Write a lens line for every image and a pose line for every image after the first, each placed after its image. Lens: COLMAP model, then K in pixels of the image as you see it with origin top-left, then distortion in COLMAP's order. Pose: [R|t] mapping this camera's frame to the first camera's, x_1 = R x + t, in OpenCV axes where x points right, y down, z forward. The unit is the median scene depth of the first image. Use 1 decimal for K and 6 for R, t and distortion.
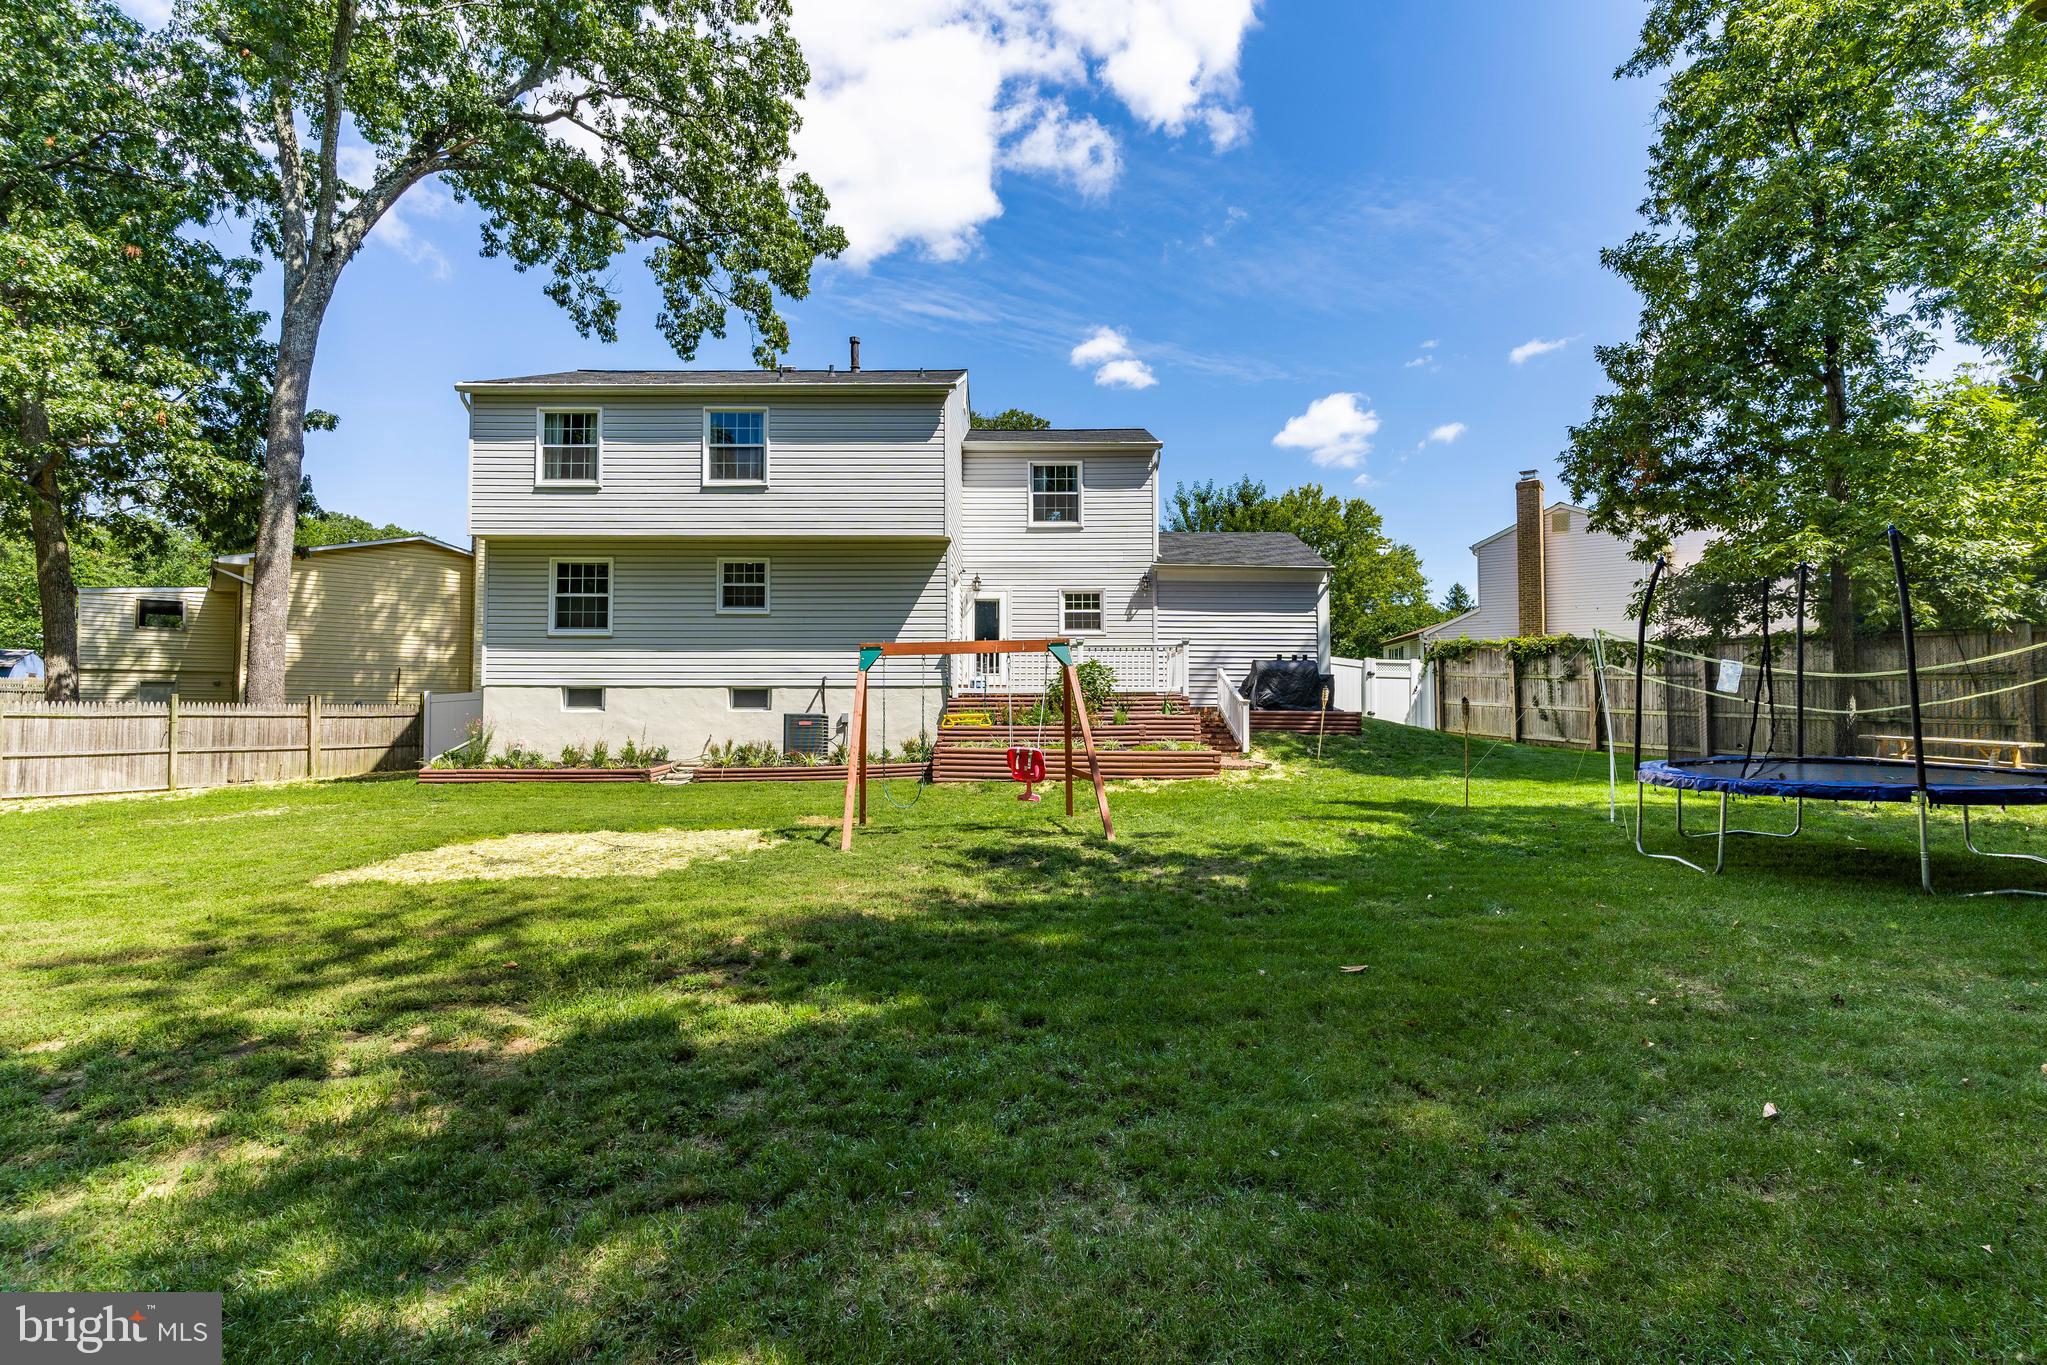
lens RADIAL K [[988.8, 0, 1049.6], [0, 988.8, 681.3], [0, 0, 1]] dist [0.001104, 0.000439]
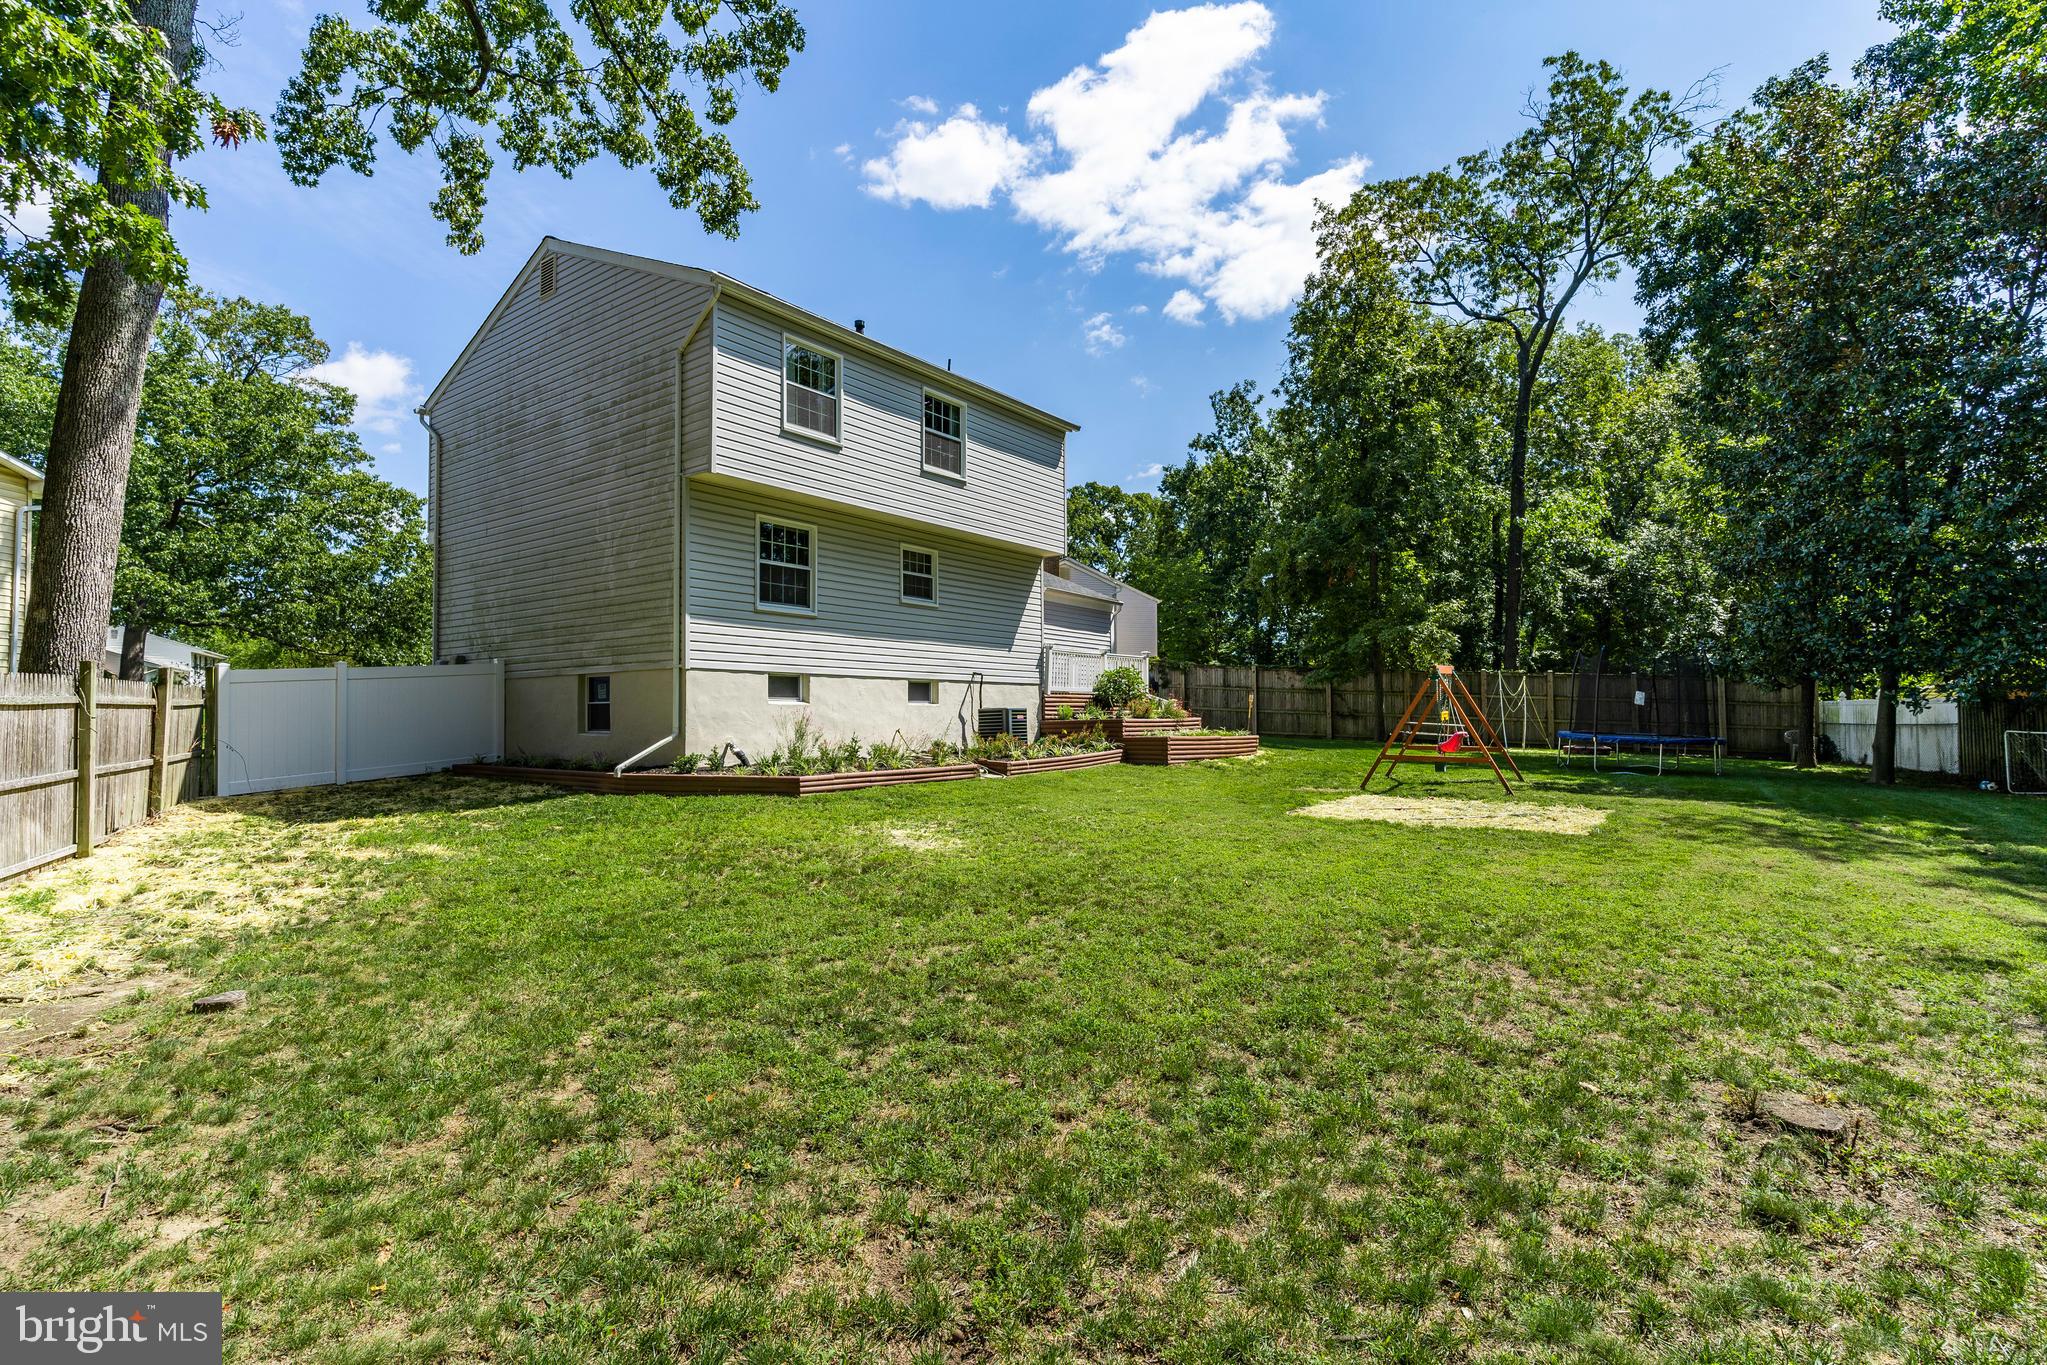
lens RADIAL K [[940.9, 0, 1023.5], [0, 940.9, 682.5], [0, 0, 1]] dist [0.000737, -0.000155]
pose [[0.617468, 0.026927, 0.786135, -0.854226], [-0.034963, 0.999366, -0.006768, 0.009756], [-0.785818, -0.023307, 0.618018, 0.302245]]
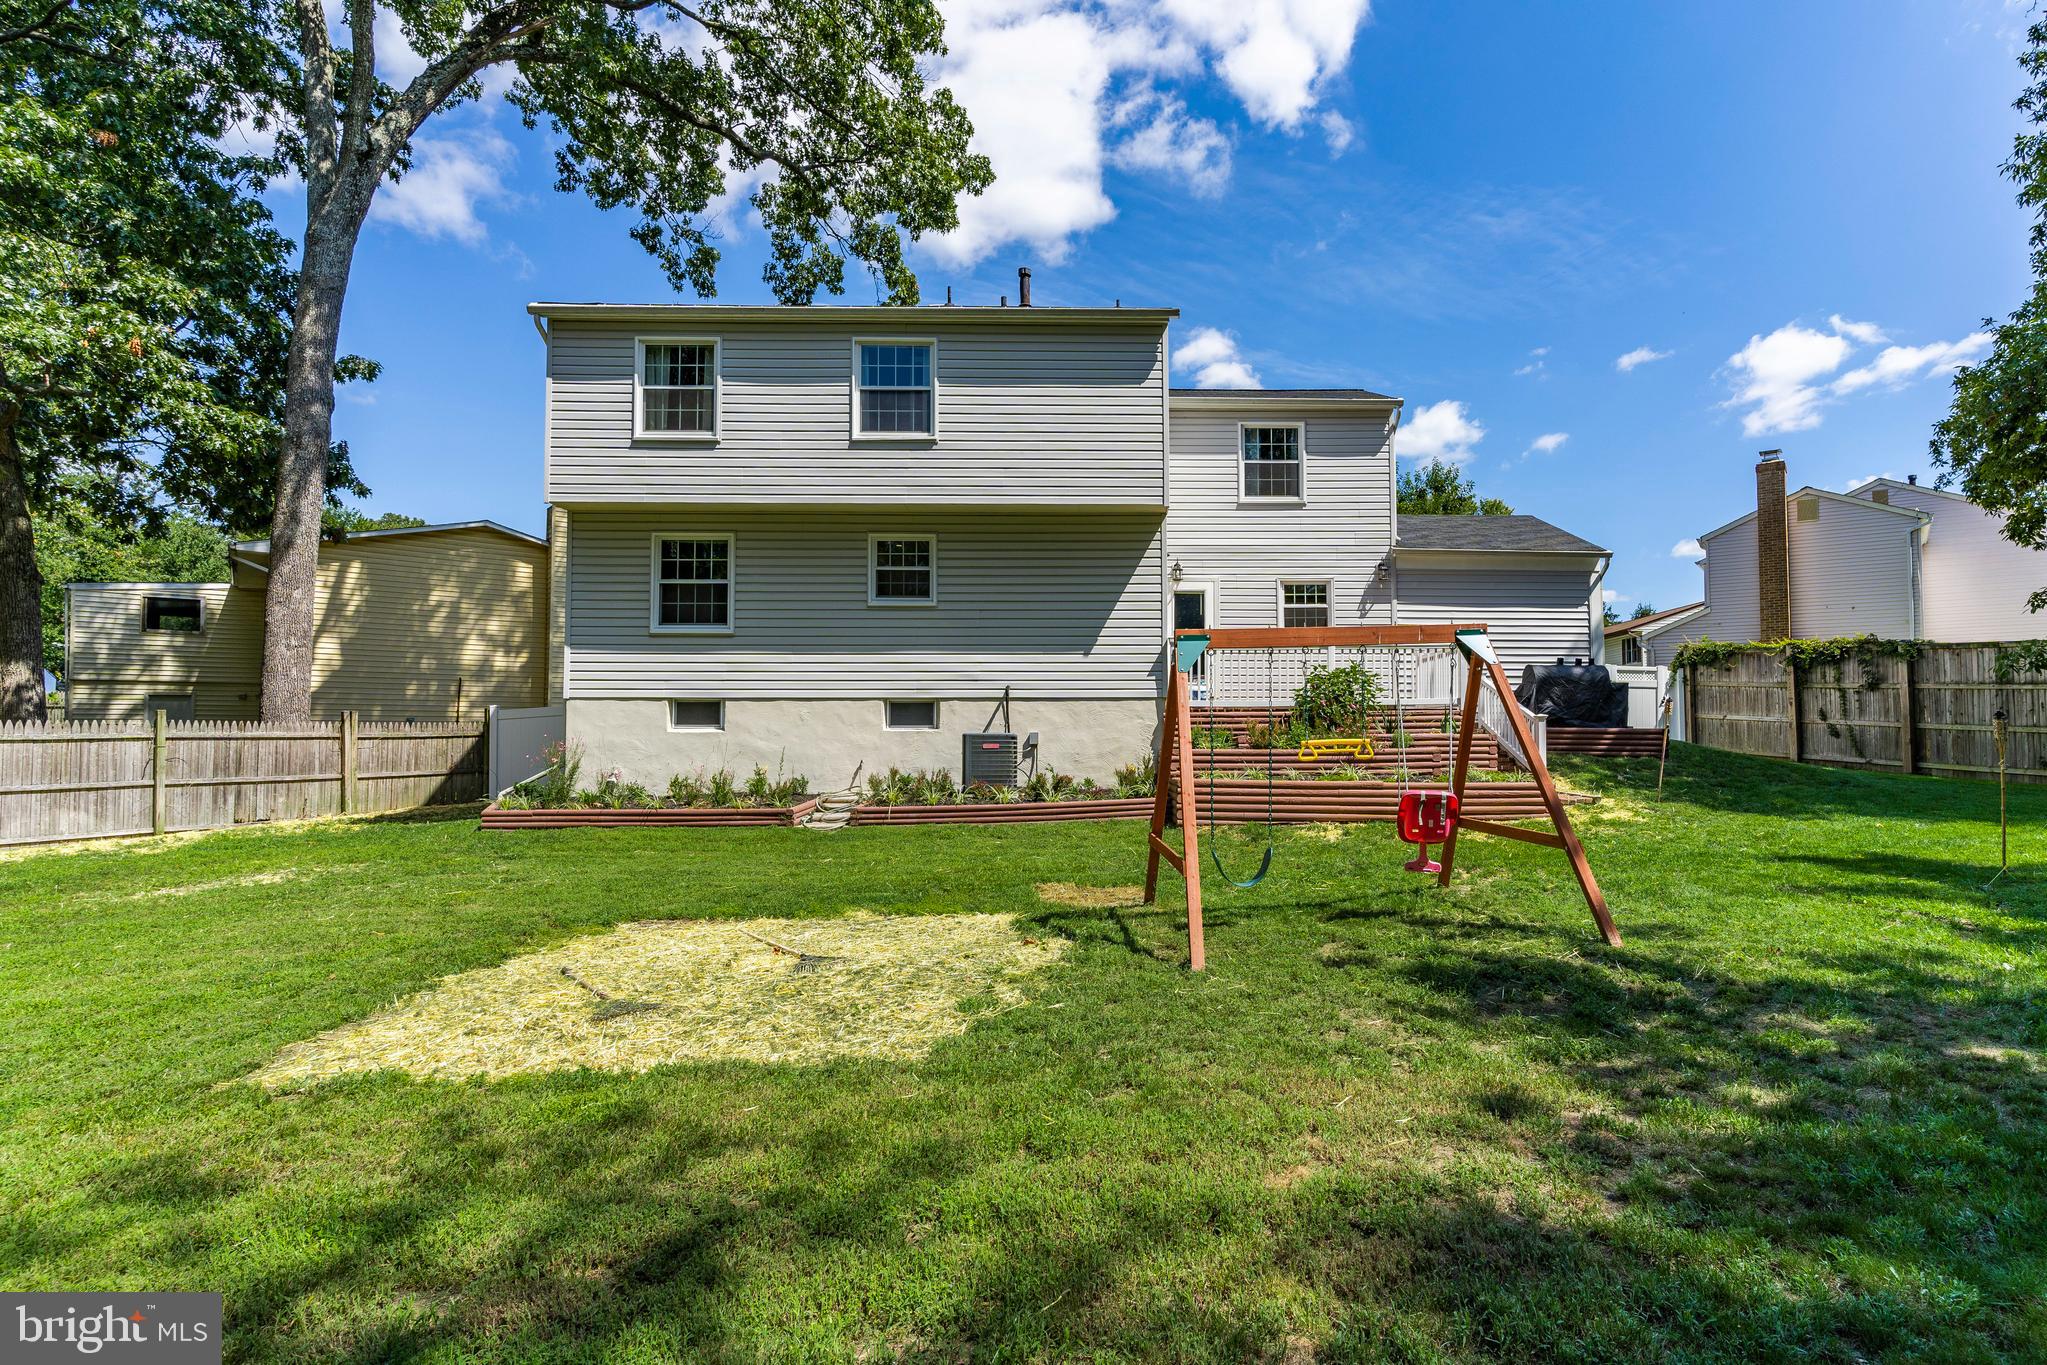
lens RADIAL K [[1011.6, 0, 1162.6], [0, 1011.6, 698.9], [0, 0, 1]] dist [0.001075, 0.000047]
pose [[0.999776, -0.001778, 0.021079, -0.106321], [0.001667, 0.999985, 0.005253, 0.001342], [-0.021088, -0.005216, 0.999764, 0.172129]]
